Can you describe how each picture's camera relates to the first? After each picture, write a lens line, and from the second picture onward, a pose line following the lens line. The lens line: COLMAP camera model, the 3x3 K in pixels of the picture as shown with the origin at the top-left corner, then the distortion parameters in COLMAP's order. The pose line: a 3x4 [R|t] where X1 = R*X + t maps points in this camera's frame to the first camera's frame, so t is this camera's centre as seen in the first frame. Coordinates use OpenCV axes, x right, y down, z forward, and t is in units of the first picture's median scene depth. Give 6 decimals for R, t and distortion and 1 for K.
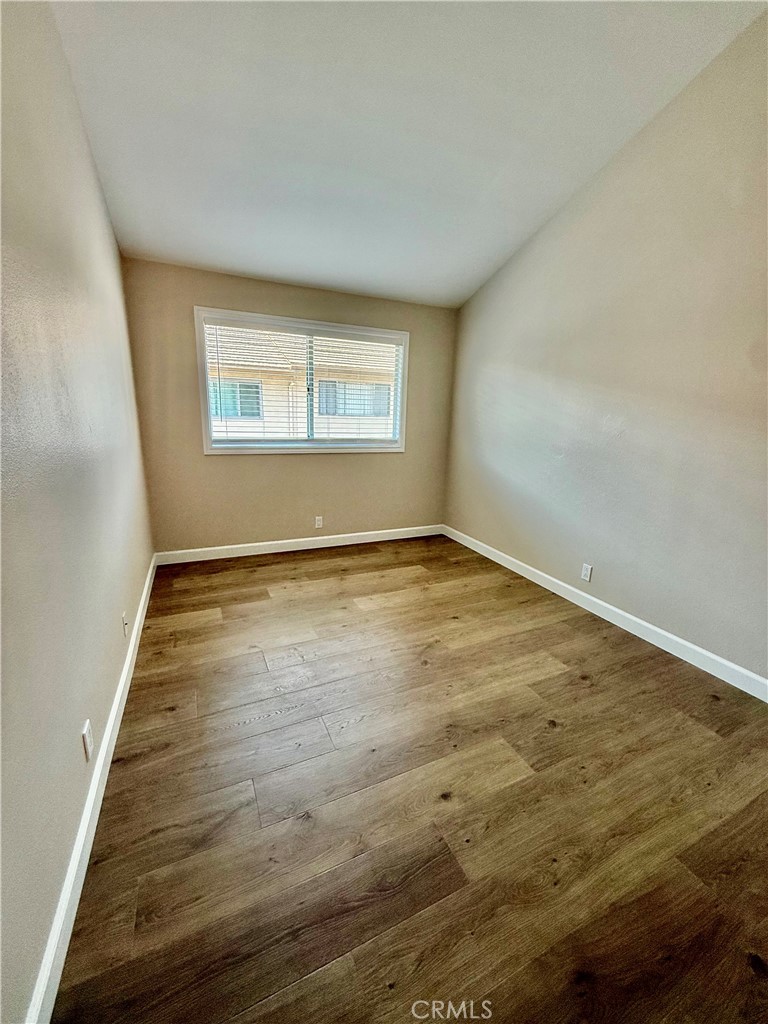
lens RADIAL K [[409.4, 0, 385.9], [0, 409.4, 510.8], [0, 0, 1]] dist [-0.002659, 0.000970]
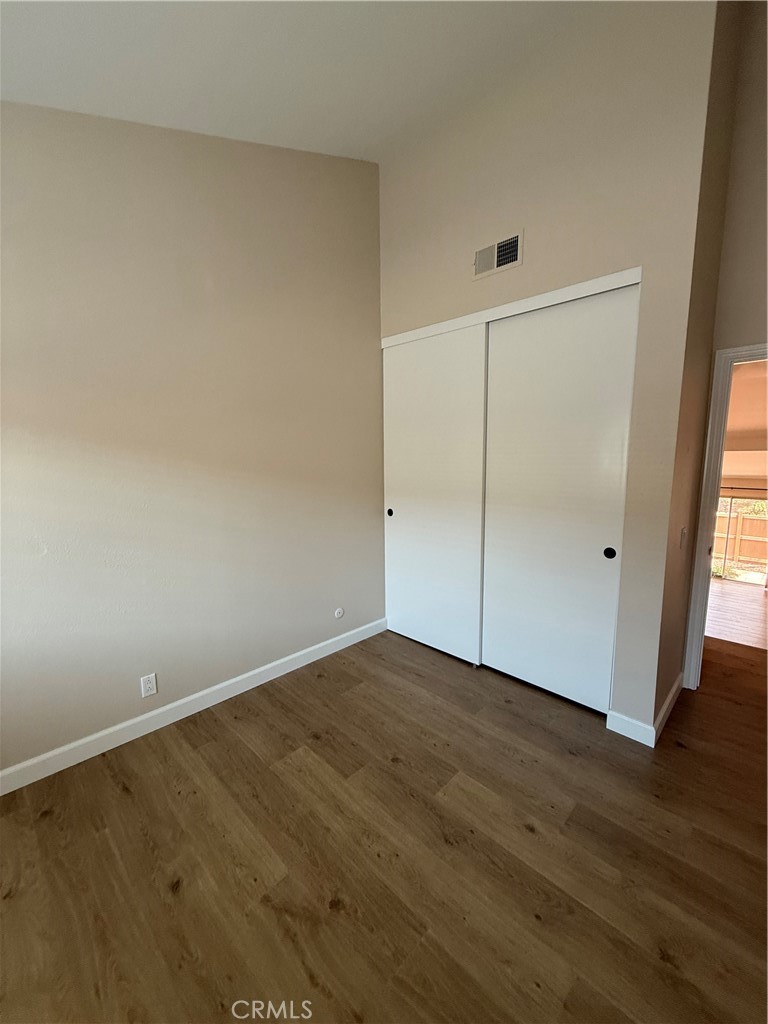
lens RADIAL K [[409.4, 0, 385.9], [0, 409.4, 510.8], [0, 0, 1]] dist [-0.002659, 0.000970]
pose [[-0.344961, -0.157880, 0.925244, -0.404130], [0.223485, 0.943587, 0.244332, -0.315103], [-0.911623, 0.291063, -0.290217, 0.951333]]
